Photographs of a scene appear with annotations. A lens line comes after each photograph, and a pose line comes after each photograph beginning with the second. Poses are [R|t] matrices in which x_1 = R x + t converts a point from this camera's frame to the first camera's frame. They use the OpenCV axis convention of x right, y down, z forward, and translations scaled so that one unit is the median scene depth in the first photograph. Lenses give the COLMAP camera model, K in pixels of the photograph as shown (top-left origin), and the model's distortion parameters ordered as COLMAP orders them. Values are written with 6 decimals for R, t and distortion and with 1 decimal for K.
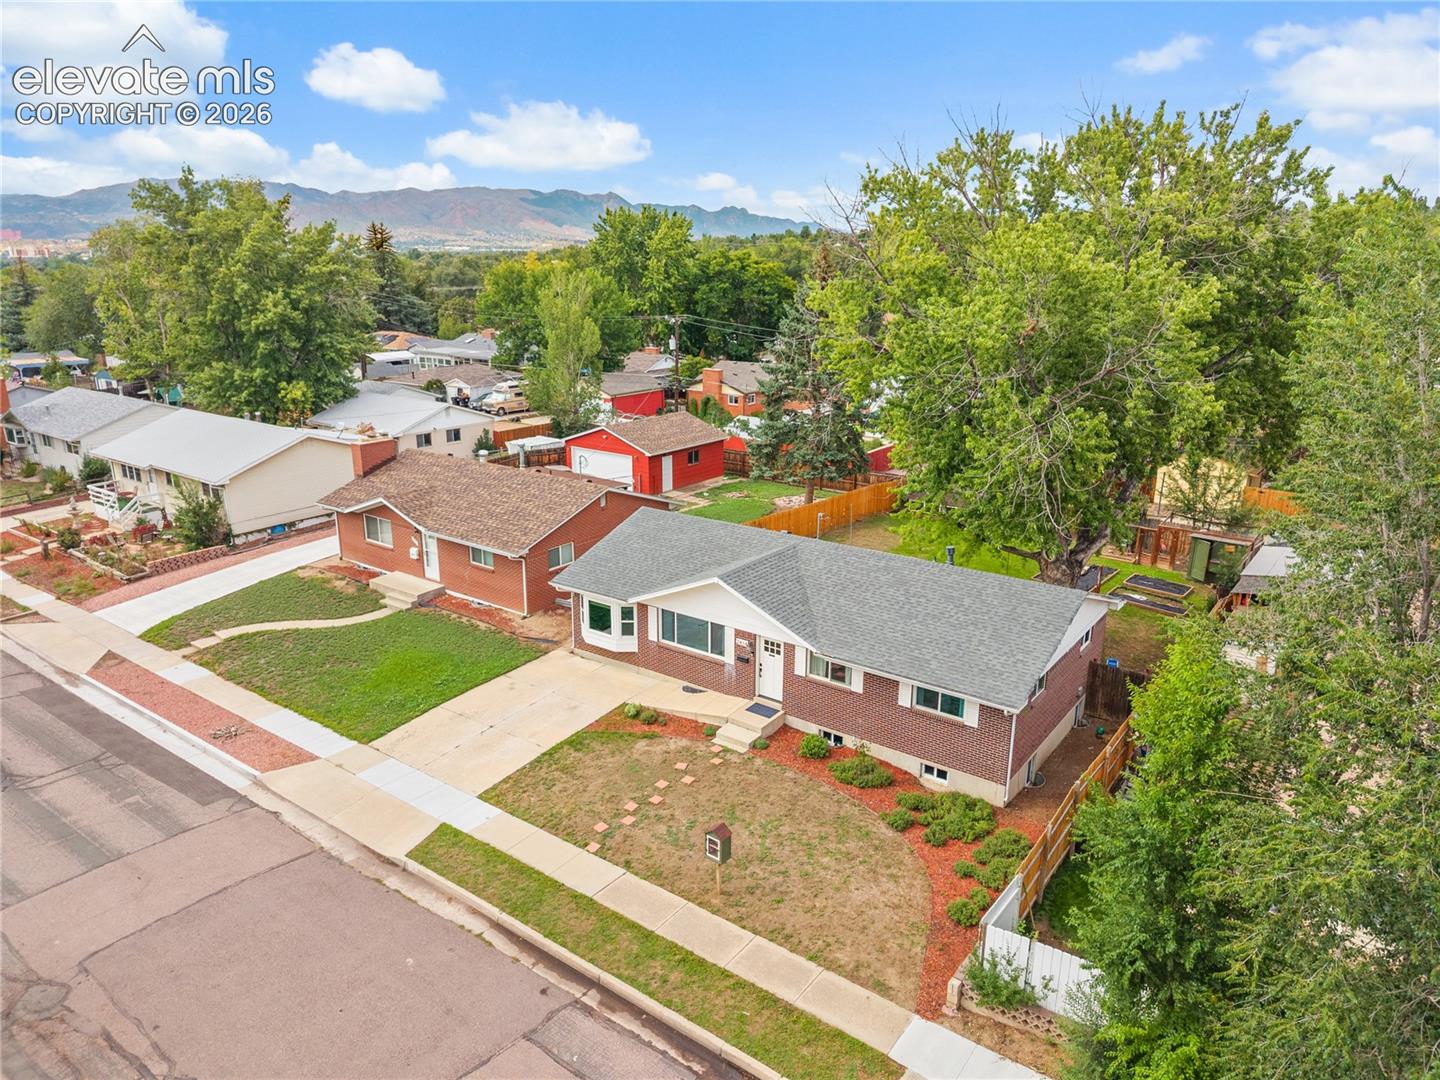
lens RADIAL K [[968.8, 0, 720.0], [0, 968.8, 540.0], [0, 0, 1]] dist [0.089011, -0.168256]
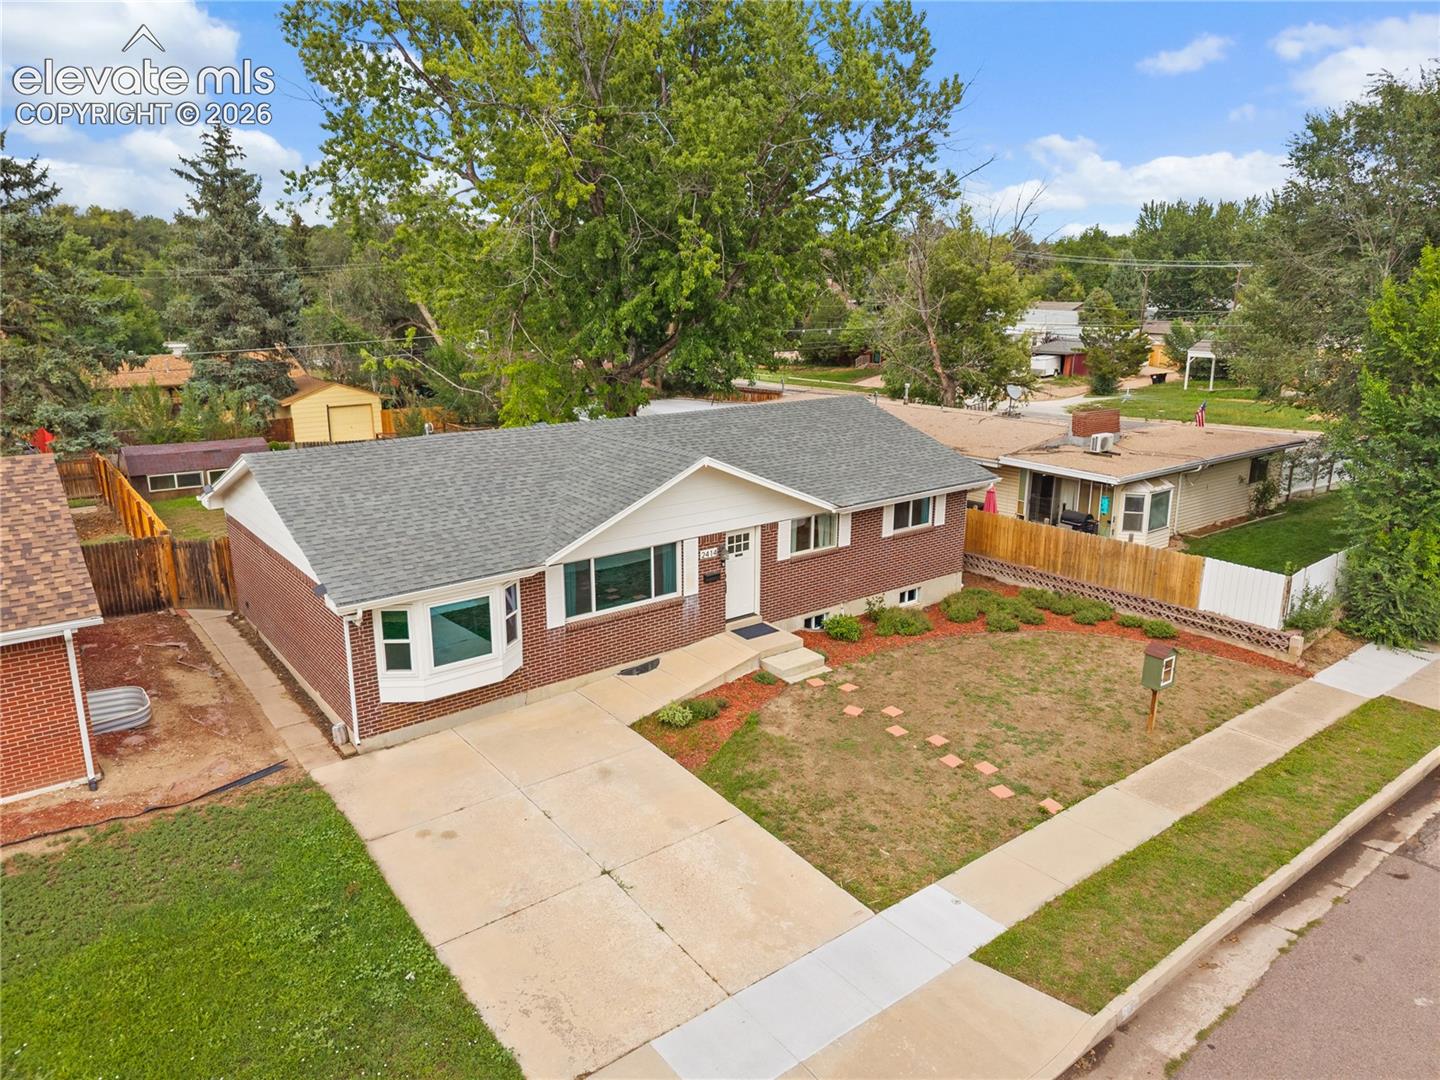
lens RADIAL K [[963.4, 0, 720.0], [0, 963.4, 540.0], [0, 0, 1]] dist [0.045235, -0.045613]
pose [[0.266324, -0.248327, 0.931346, -0.624670], [0.273076, 0.946094, 0.174172, -0.018386], [-0.924392, 0.207942, 0.319779, 0.812020]]
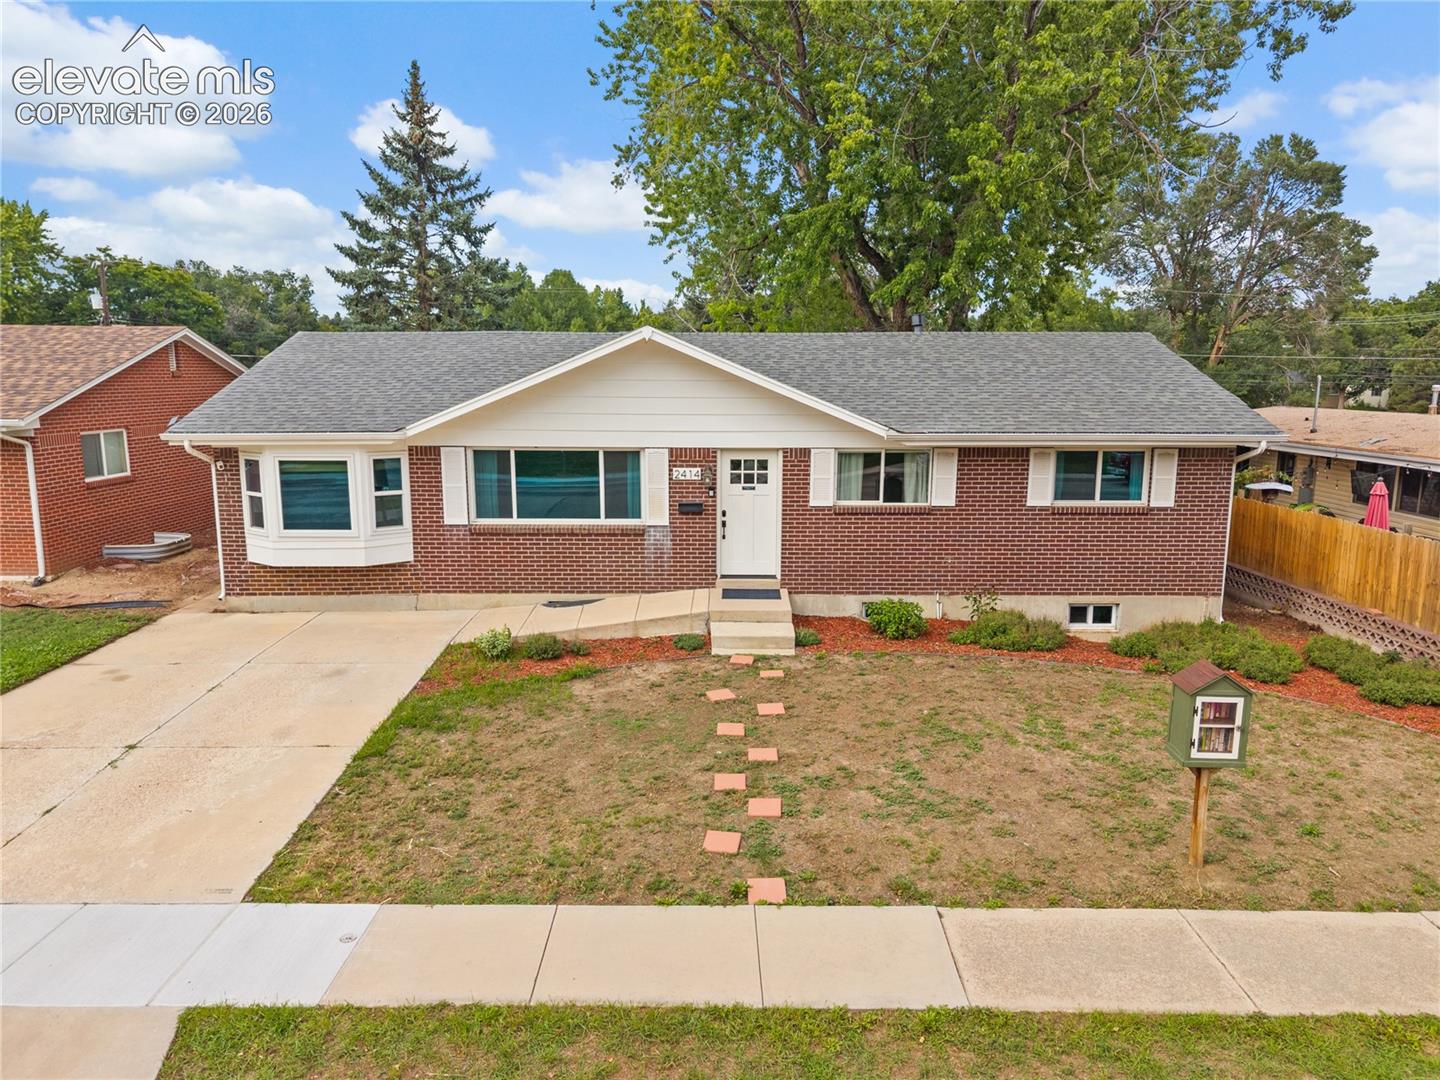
lens RADIAL K [[963.4, 0, 720.0], [0, 963.4, 540.0], [0, 0, 1]] dist [0.045235, -0.045613]
pose [[0.807778, -0.099305, 0.581062, -0.270708], [0.167473, 0.983752, -0.064691, 0.183613], [-0.565196, 0.149568, 0.811285, 0.614235]]
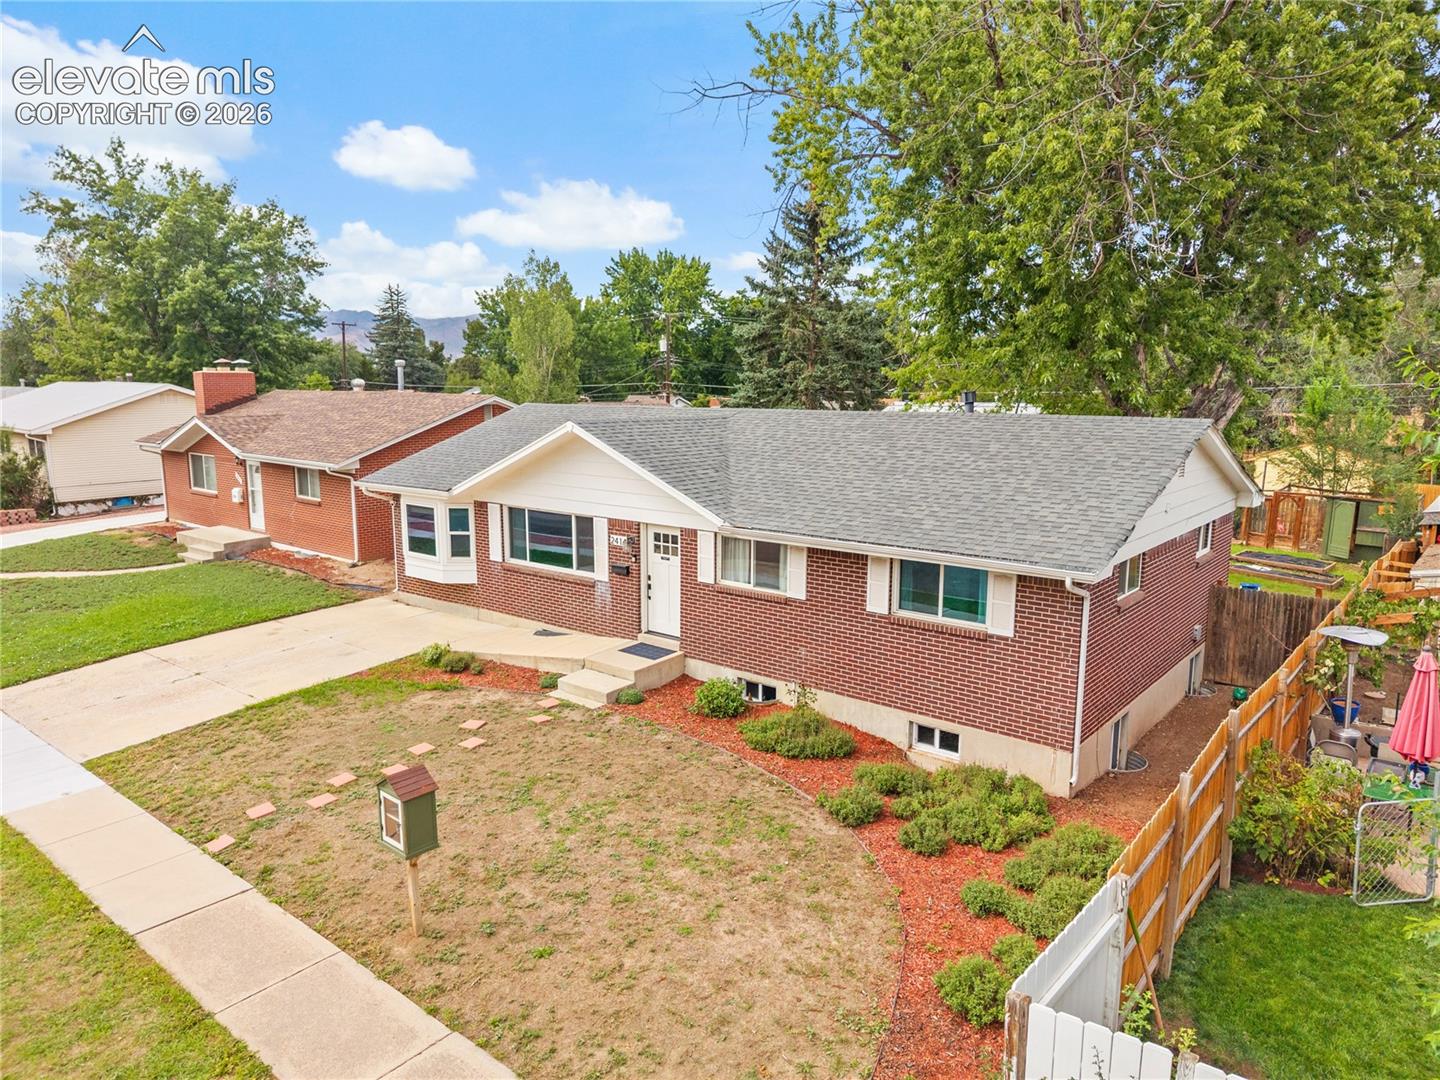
lens RADIAL K [[963.4, 0, 720.0], [0, 963.4, 540.0], [0, 0, 1]] dist [0.045235, -0.045613]
pose [[0.998562, 0.008302, -0.052968, 0.122239], [-0.014707, 0.992458, -0.121704, 0.185076], [0.051558, 0.122307, 0.991152, 0.432170]]
